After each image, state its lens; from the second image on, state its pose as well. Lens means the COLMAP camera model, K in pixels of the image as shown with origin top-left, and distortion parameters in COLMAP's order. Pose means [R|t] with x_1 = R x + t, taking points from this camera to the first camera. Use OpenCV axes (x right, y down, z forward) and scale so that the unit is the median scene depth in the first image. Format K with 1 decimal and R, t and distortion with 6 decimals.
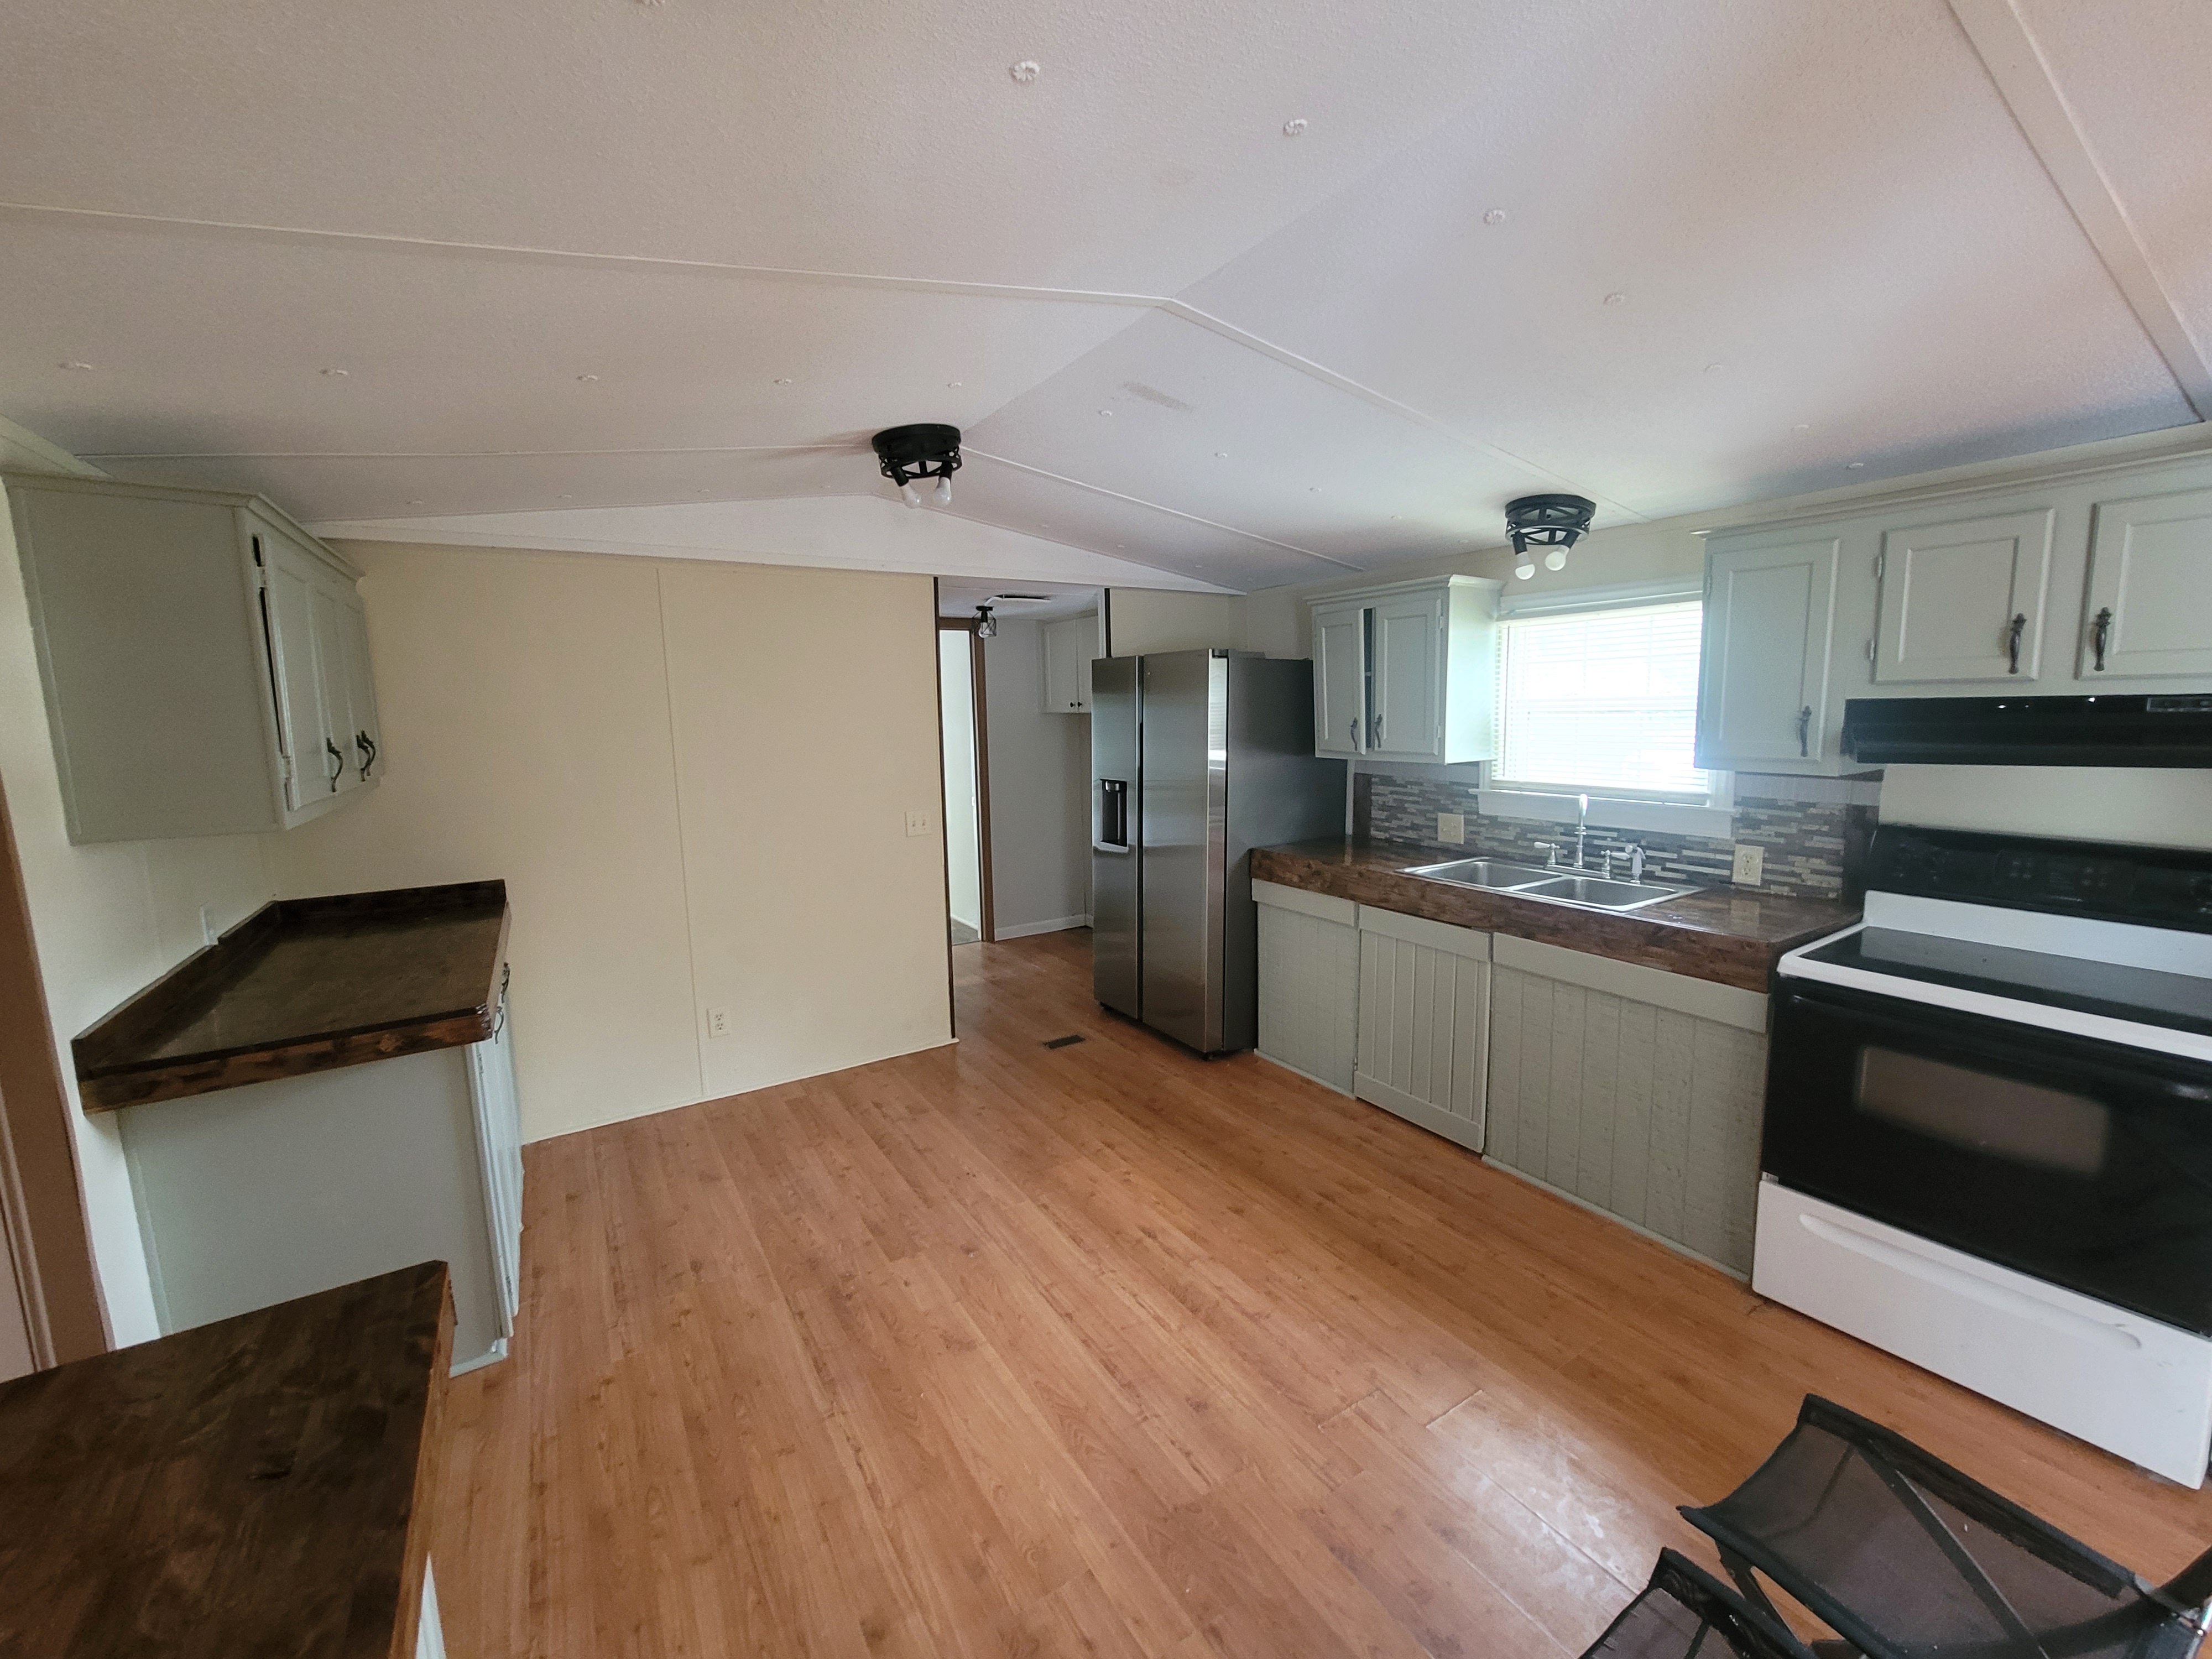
lens RADIAL K [[902.1, 0, 1112.6], [0, 902.1, 818.3], [0, 0, 1]] dist [-0.002627, 0.001018]
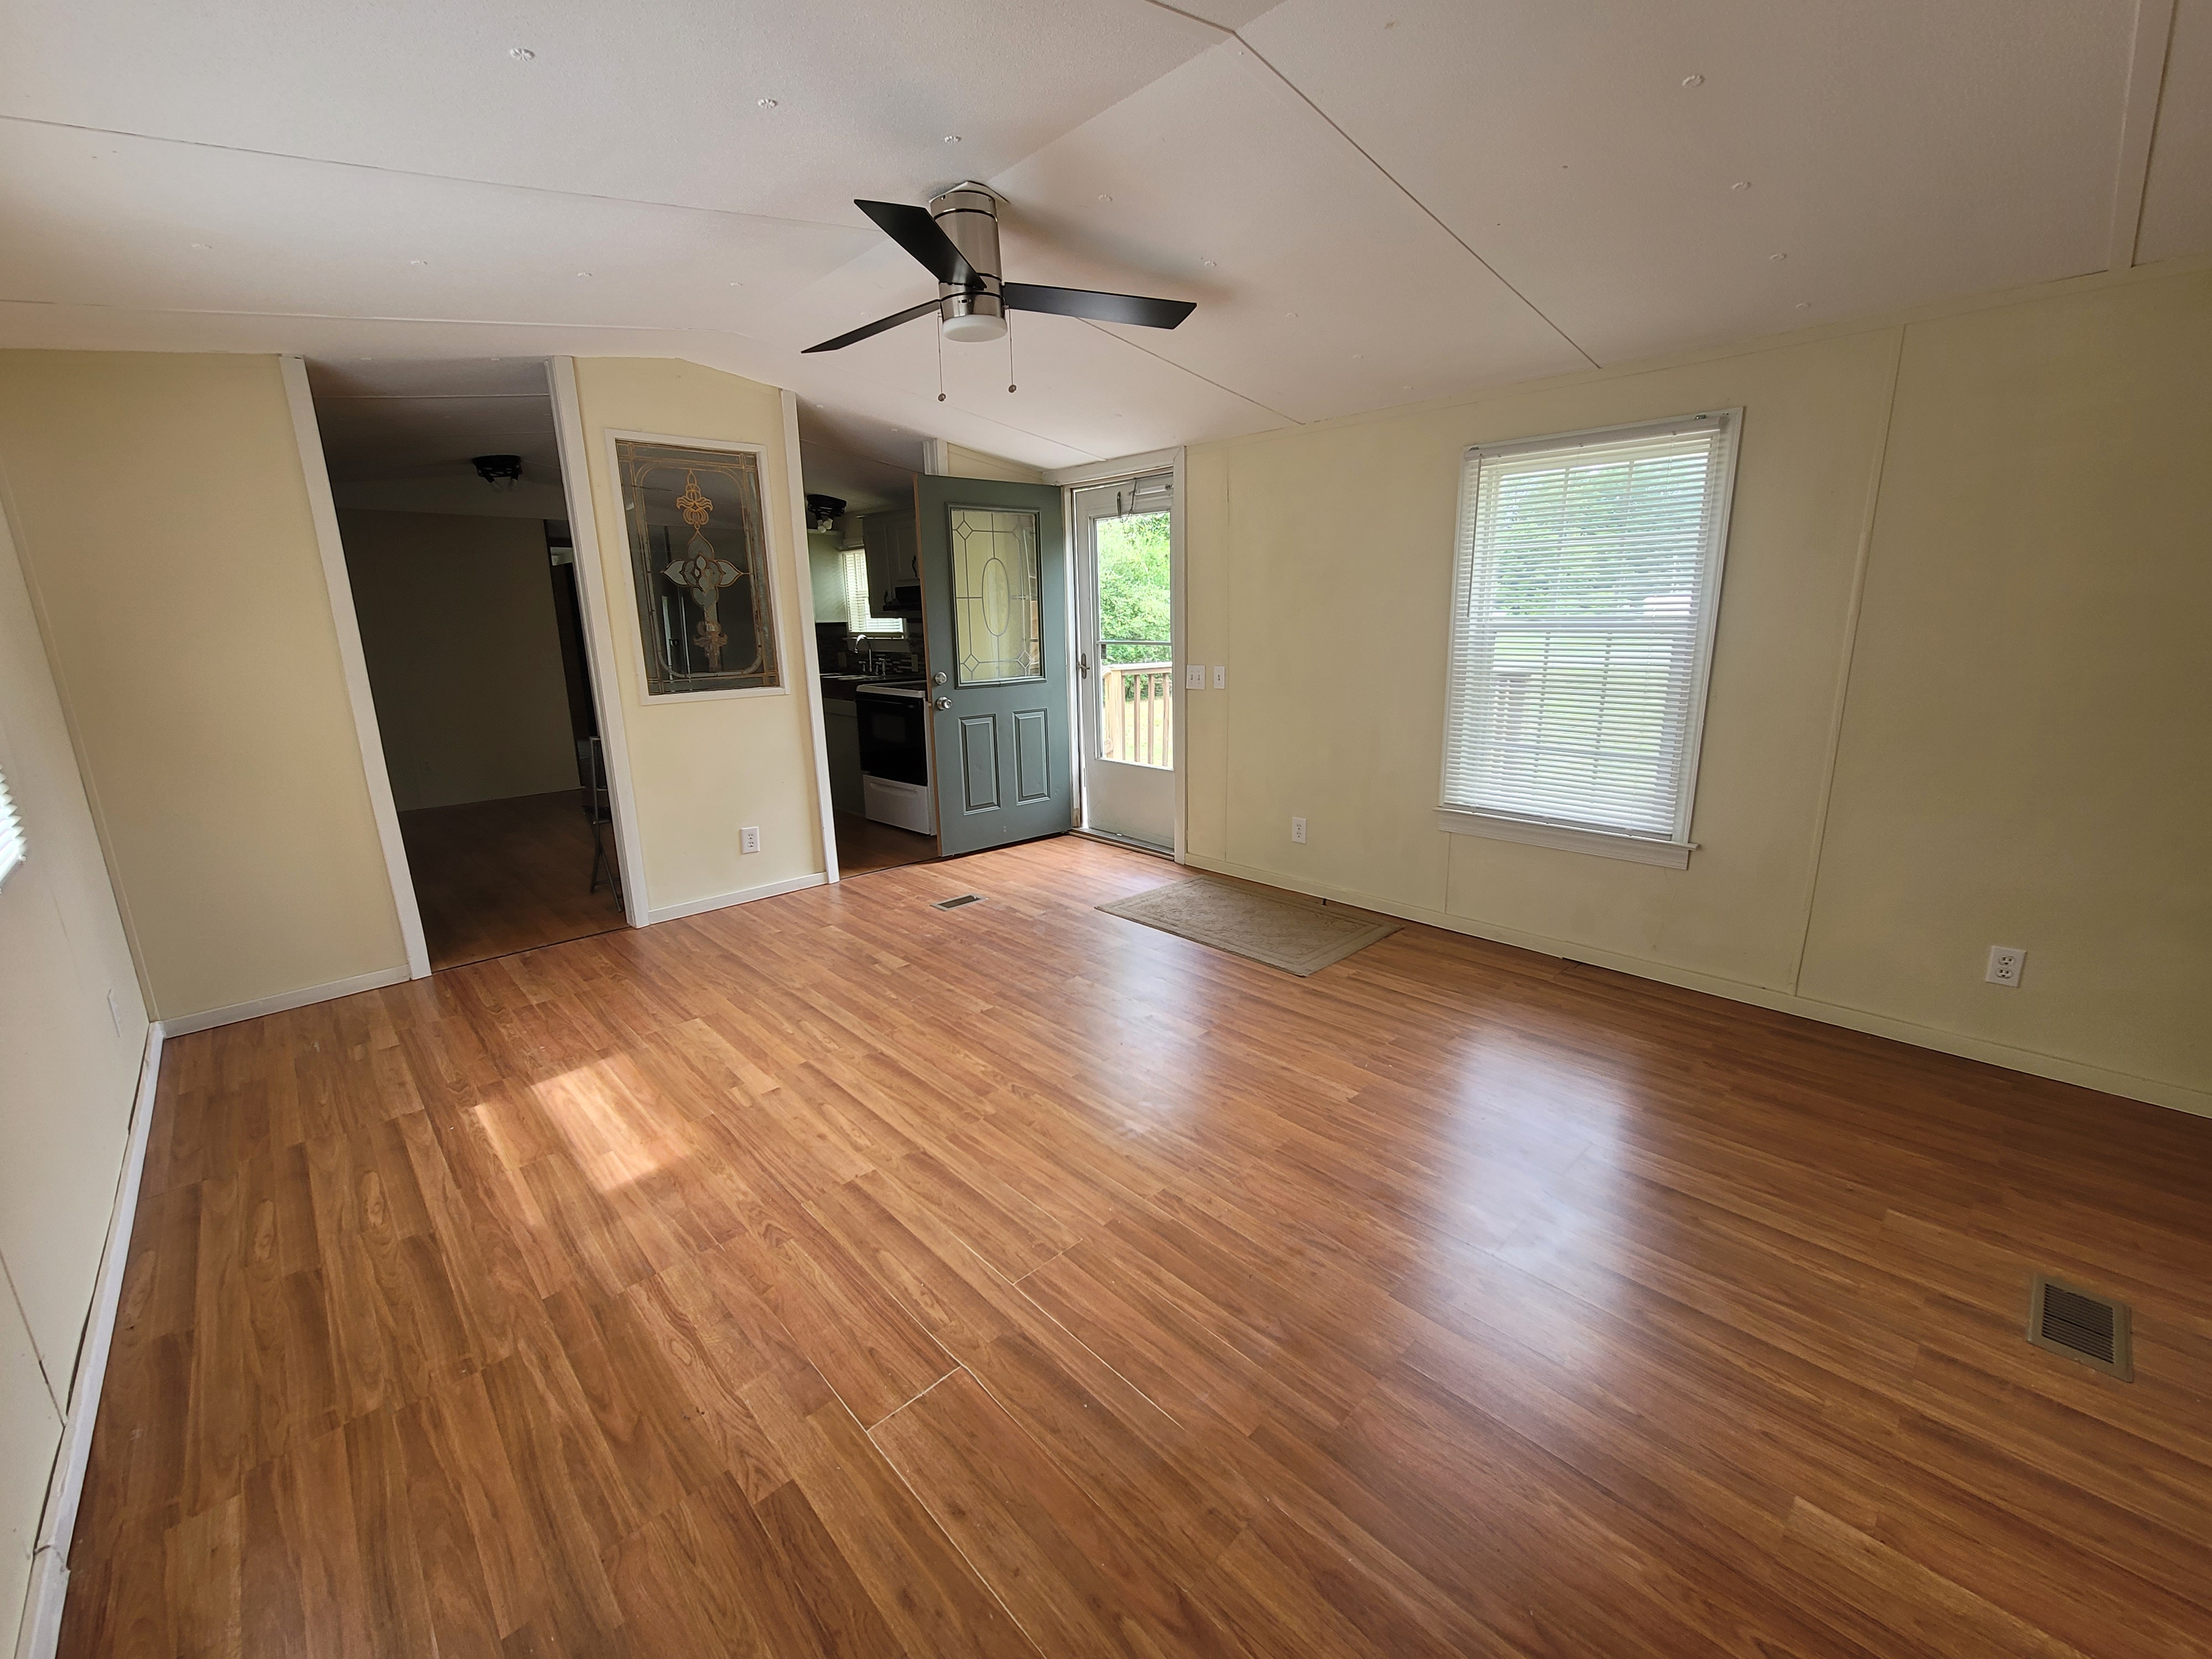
lens RADIAL K [[902.1, 0, 1112.4], [0, 902.1, 819.8], [0, 0, 1]] dist [-0.002627, 0.001018]
pose [[0.981674, -0.039719, 0.186384, 0.745179], [0.022262, 0.995244, 0.094837, 0.239453], [-0.189264, -0.088949, 0.977889, -1.364200]]
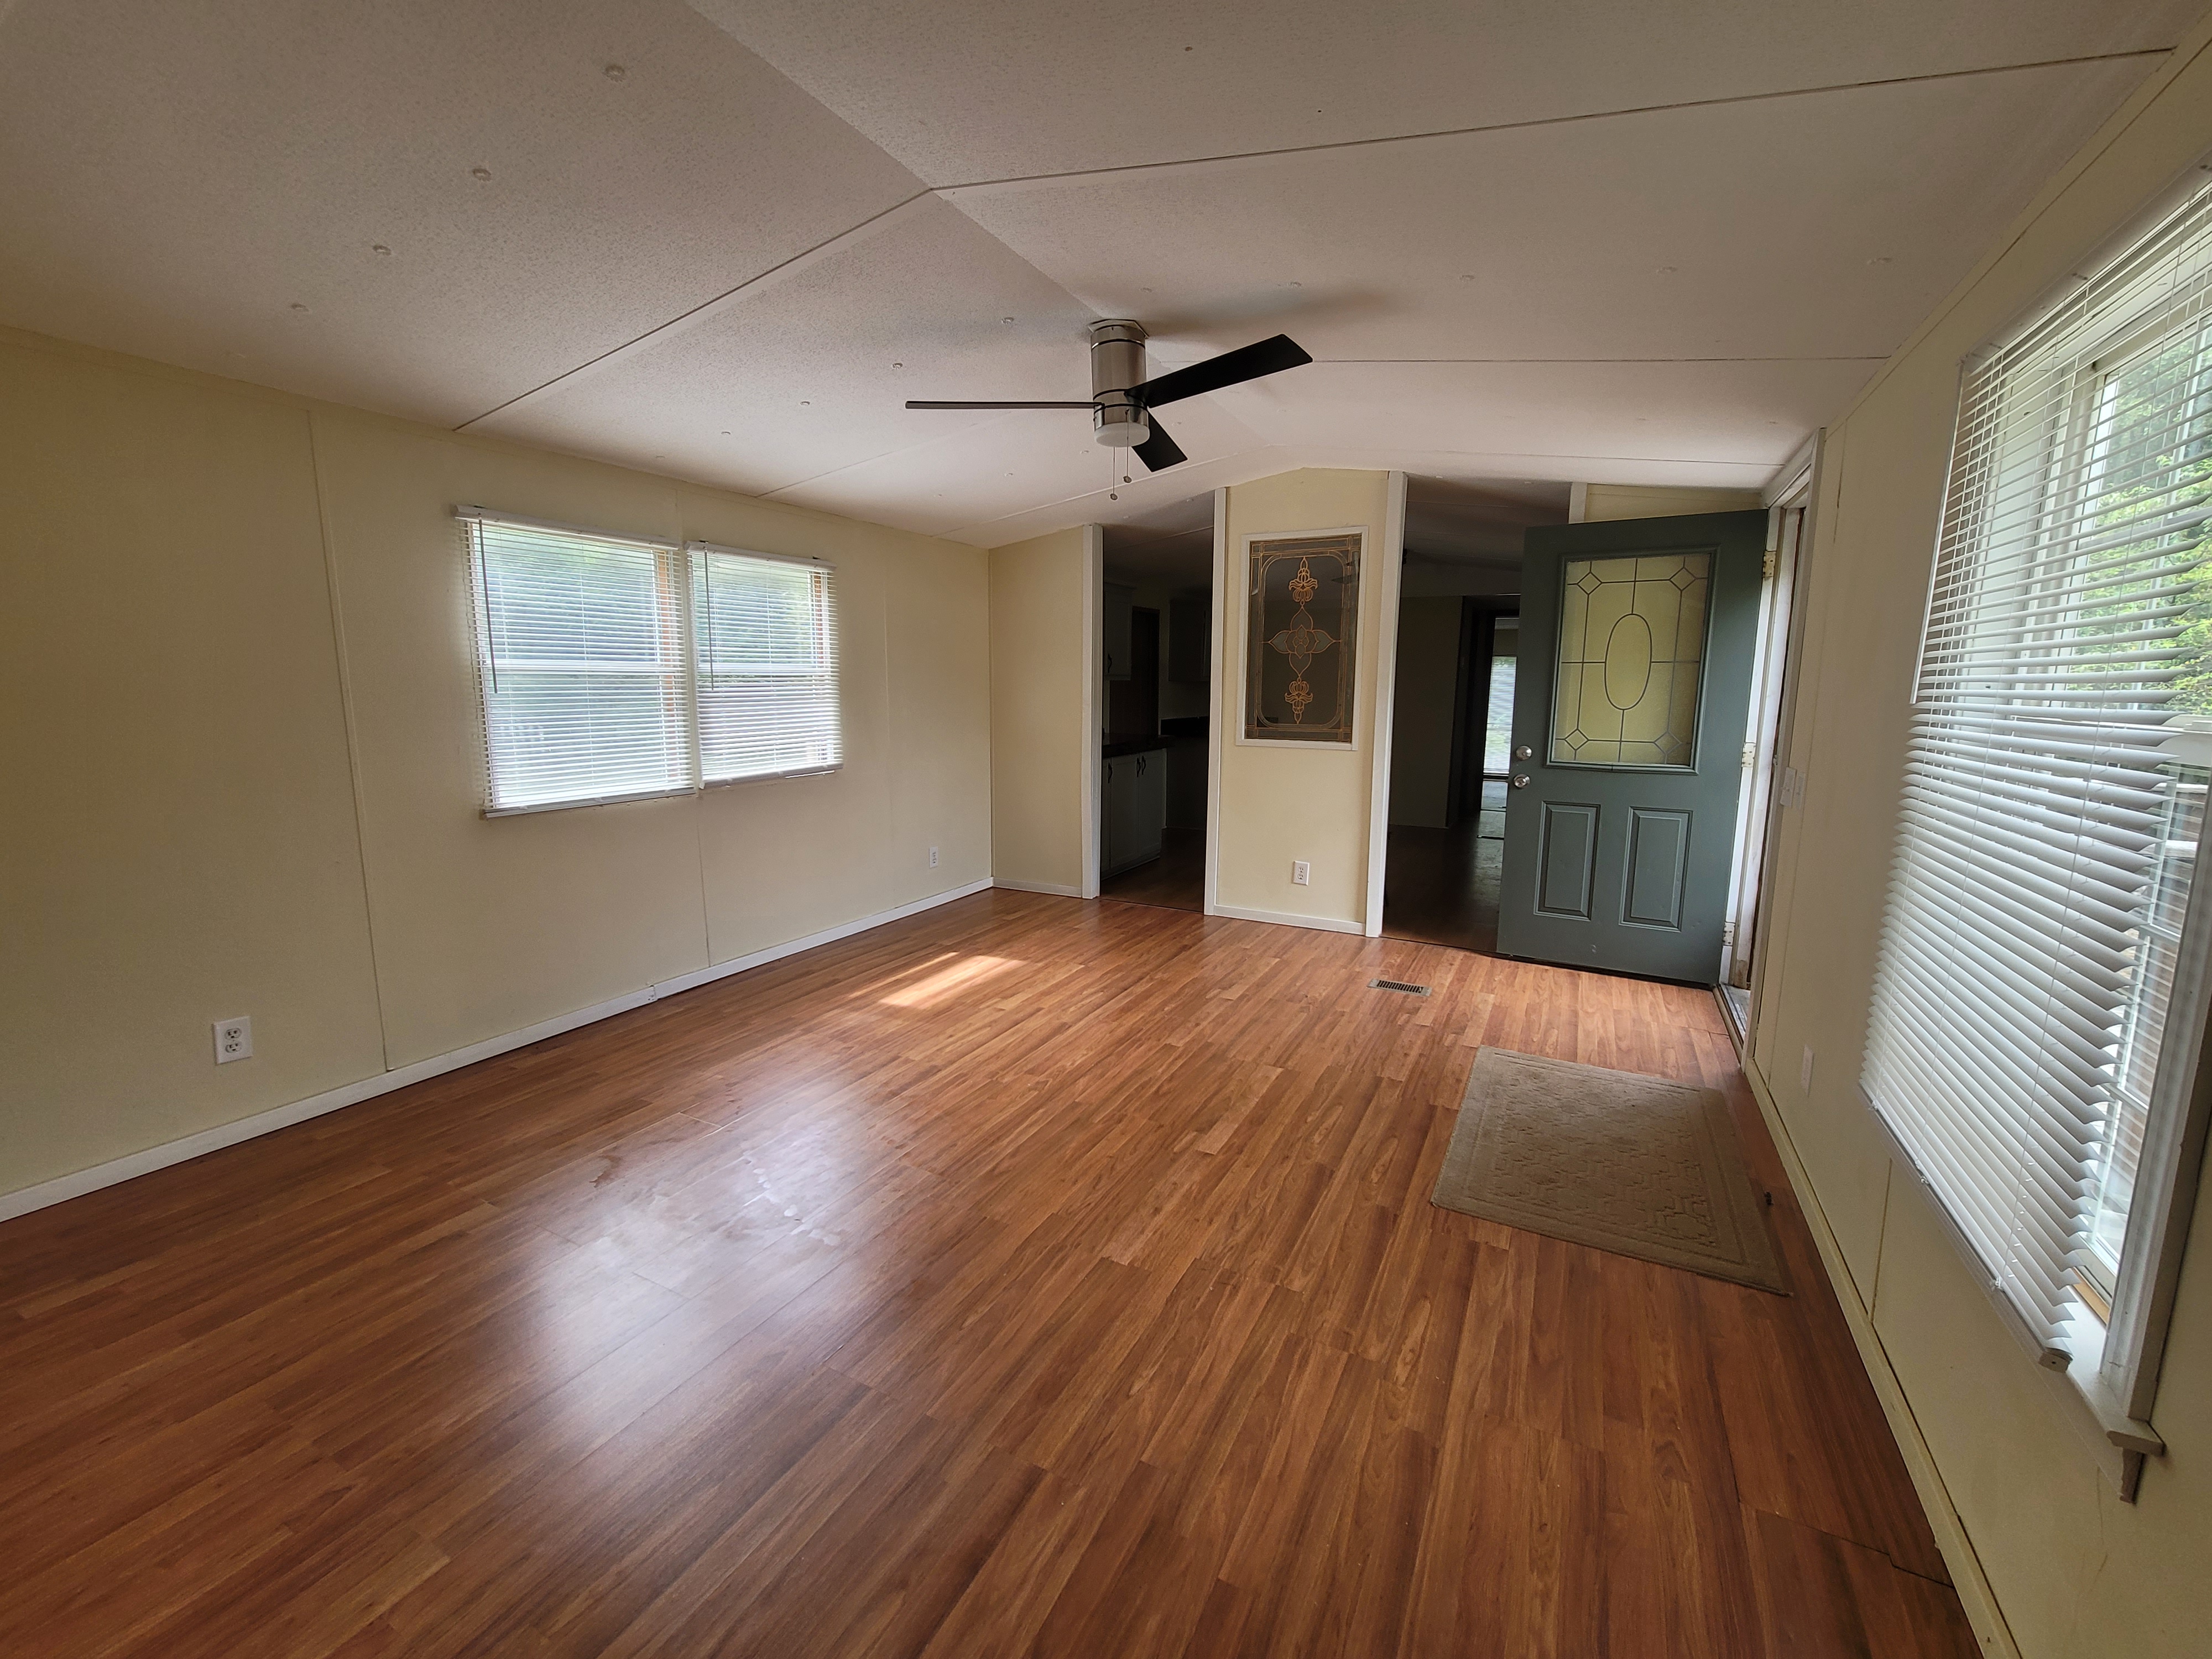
lens RADIAL K [[902.1, 0, 1113.3], [0, 902.1, 821.6], [0, 0, 1]] dist [-0.002627, 0.001018]
pose [[0.495952, 0.158395, -0.853781, 1.694316], [-0.133662, 0.985430, 0.105176, 0.174510], [0.858001, 0.061956, 0.509898, -0.961212]]
